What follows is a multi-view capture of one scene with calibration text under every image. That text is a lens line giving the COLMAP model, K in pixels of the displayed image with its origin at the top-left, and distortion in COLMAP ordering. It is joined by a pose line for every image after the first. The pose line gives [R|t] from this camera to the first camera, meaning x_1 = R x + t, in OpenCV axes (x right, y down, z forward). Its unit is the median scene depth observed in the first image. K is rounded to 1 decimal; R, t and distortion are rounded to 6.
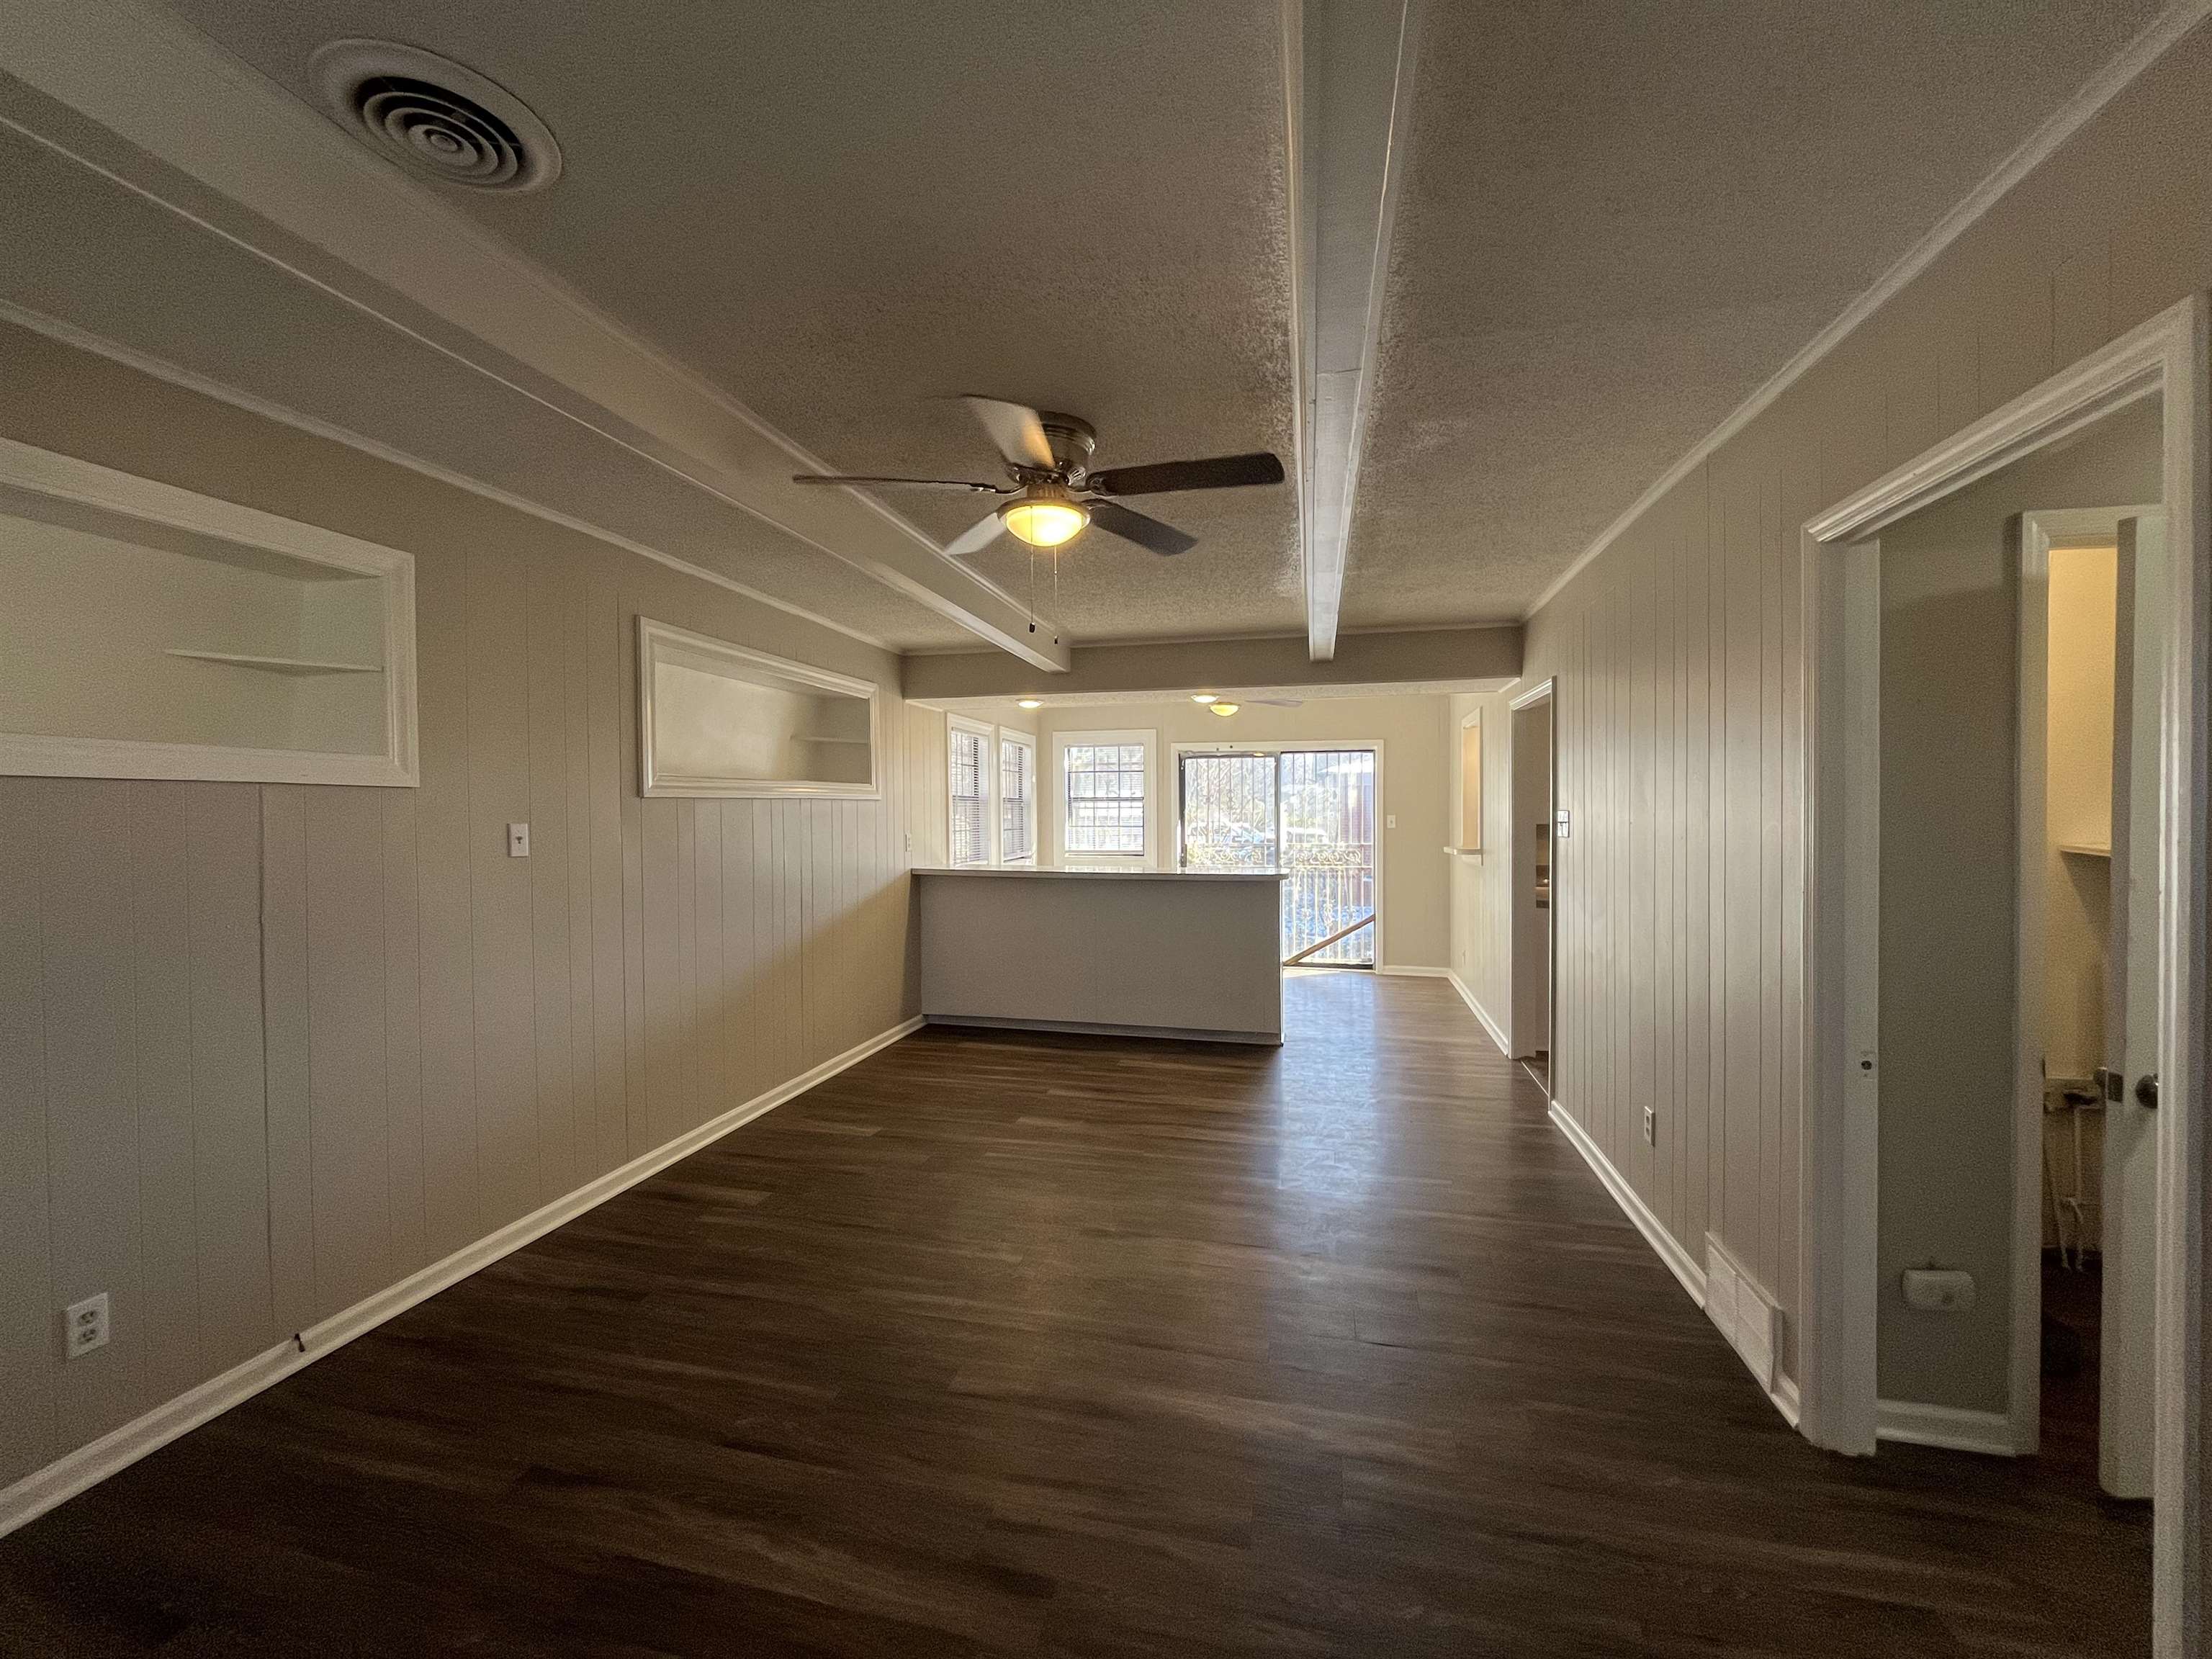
lens RADIAL K [[899.9, 0, 1097.1], [0, 899.9, 821.3], [0, 0, 1]] dist [-0.001189, 0.000174]
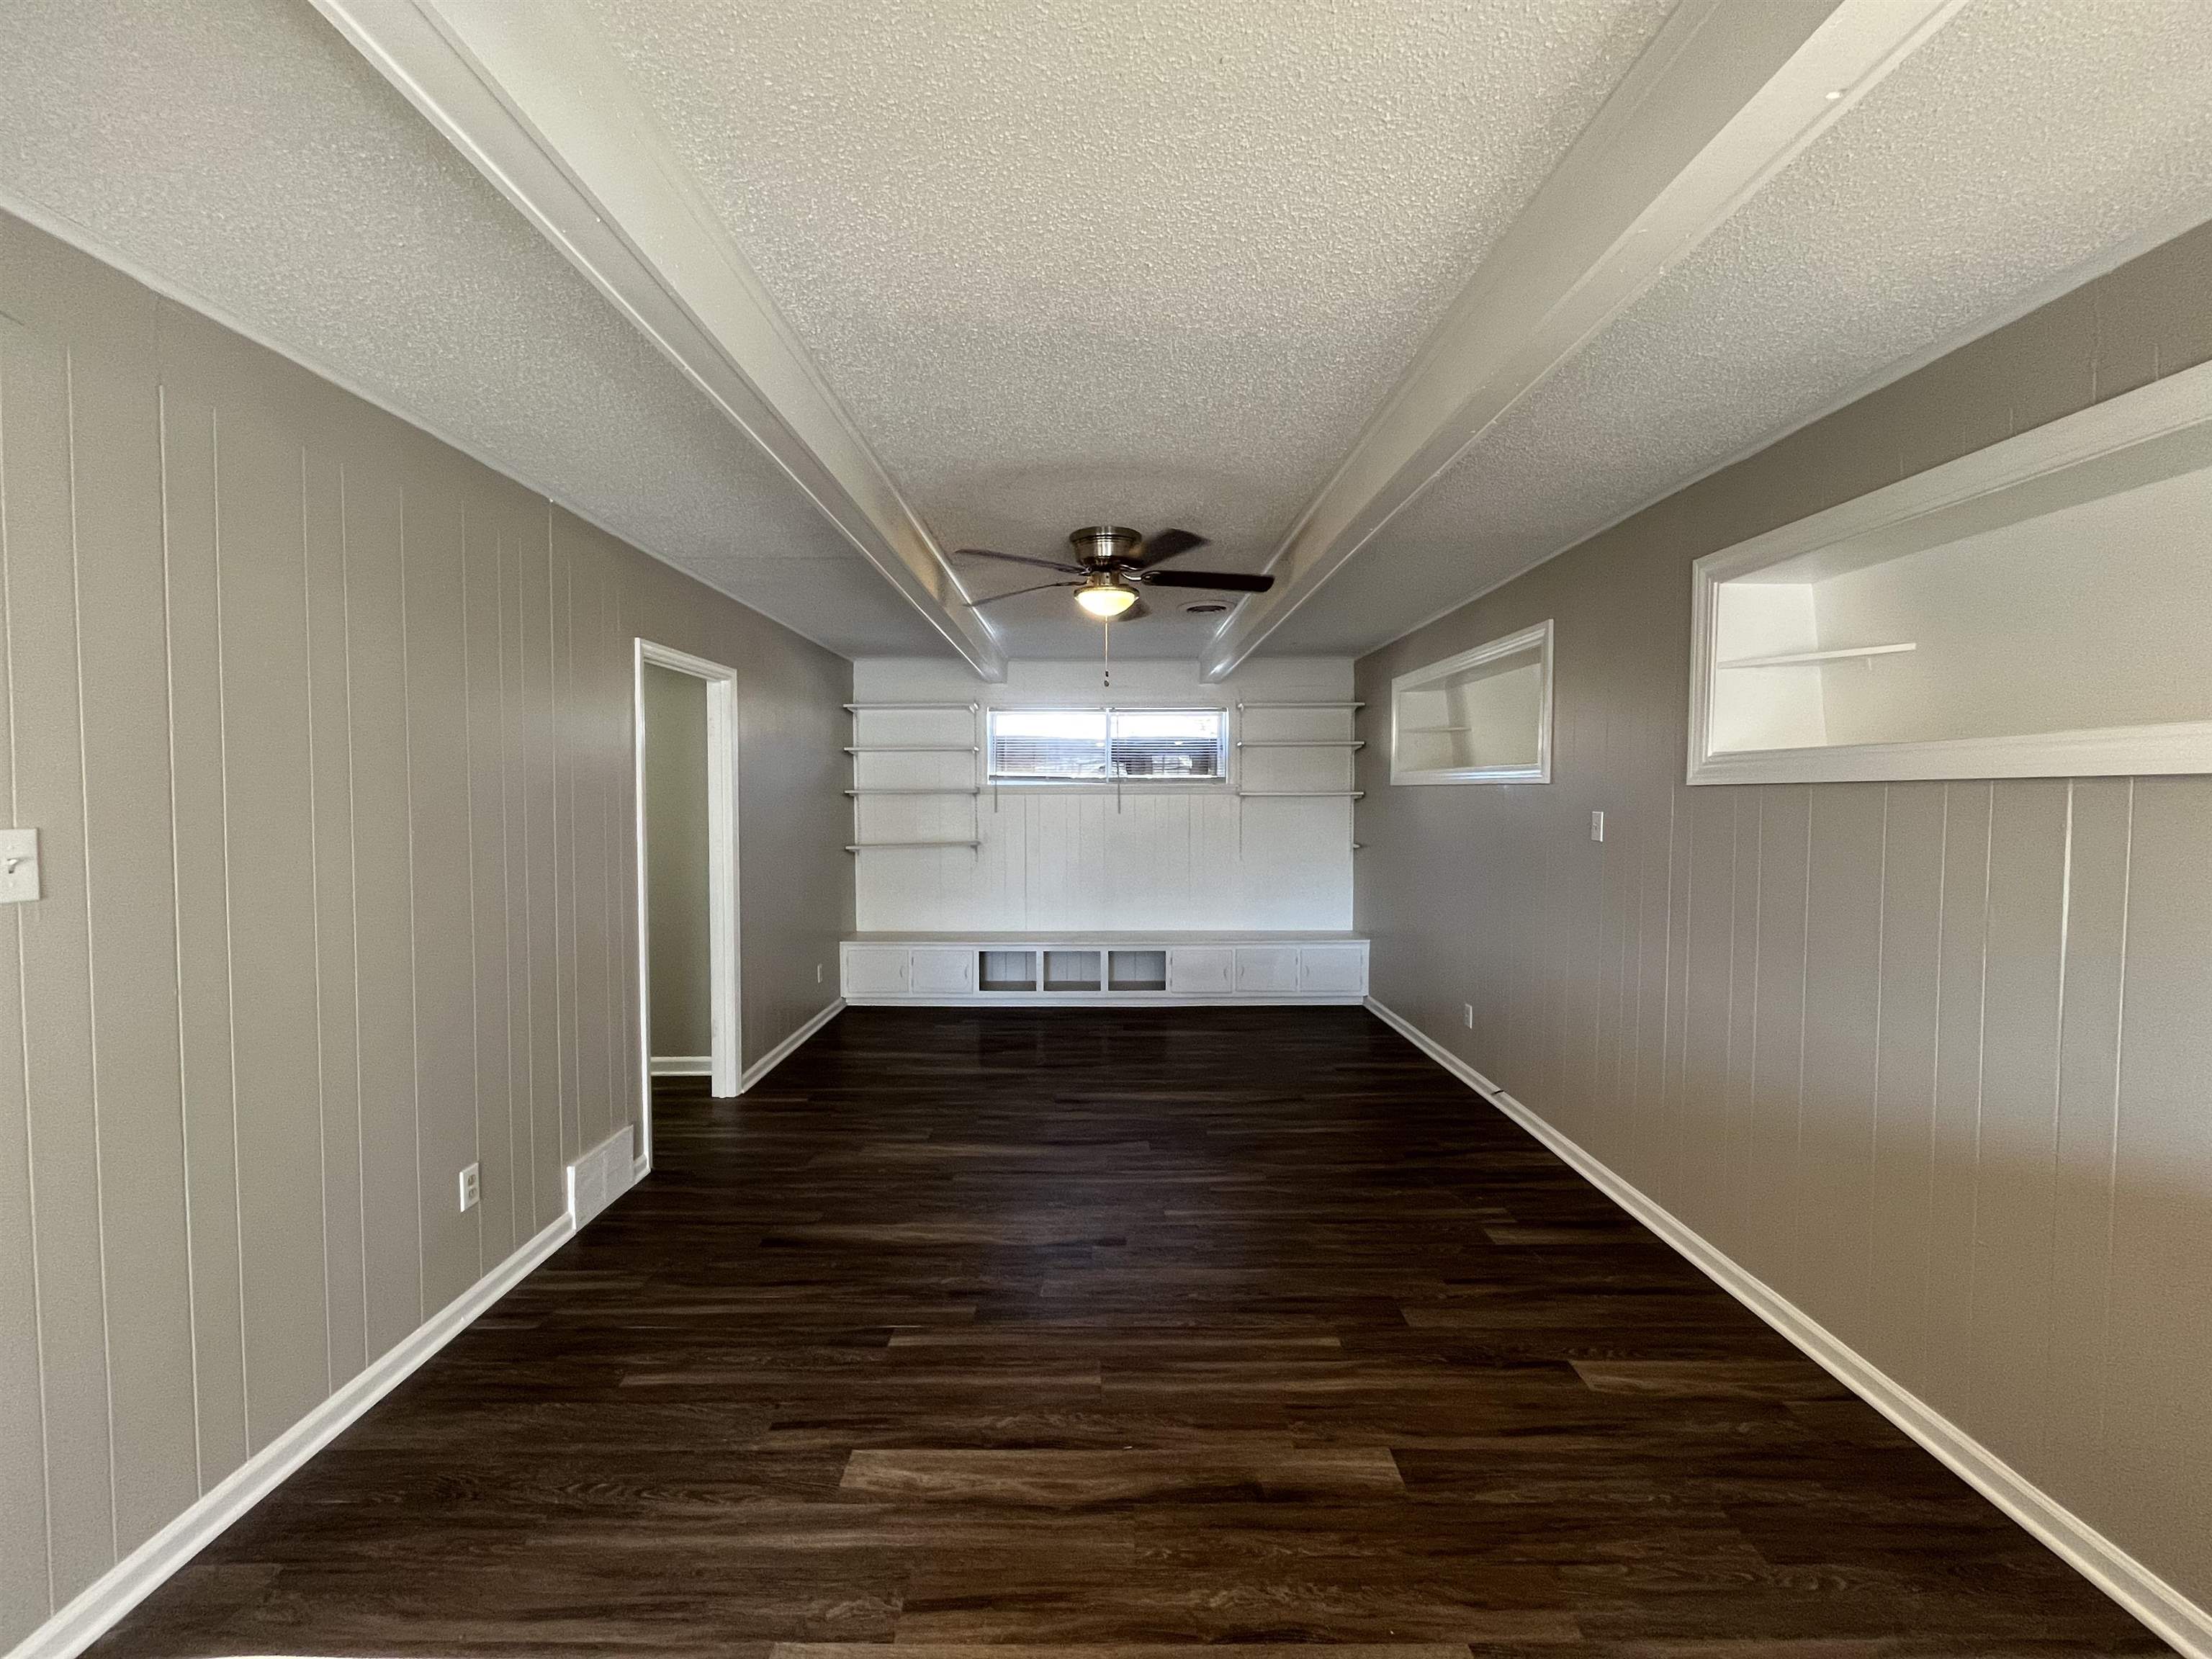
lens RADIAL K [[886.1, 0, 1106.0], [0, 886.1, 829.5], [0, 0, 1]] dist [-0.002505, -0.000463]
pose [[-0.971537, 0.019692, -0.236067, 0.248415], [0.008269, 0.998751, 0.049281, -0.038990], [0.236743, 0.045927, -0.970486, 2.153516]]
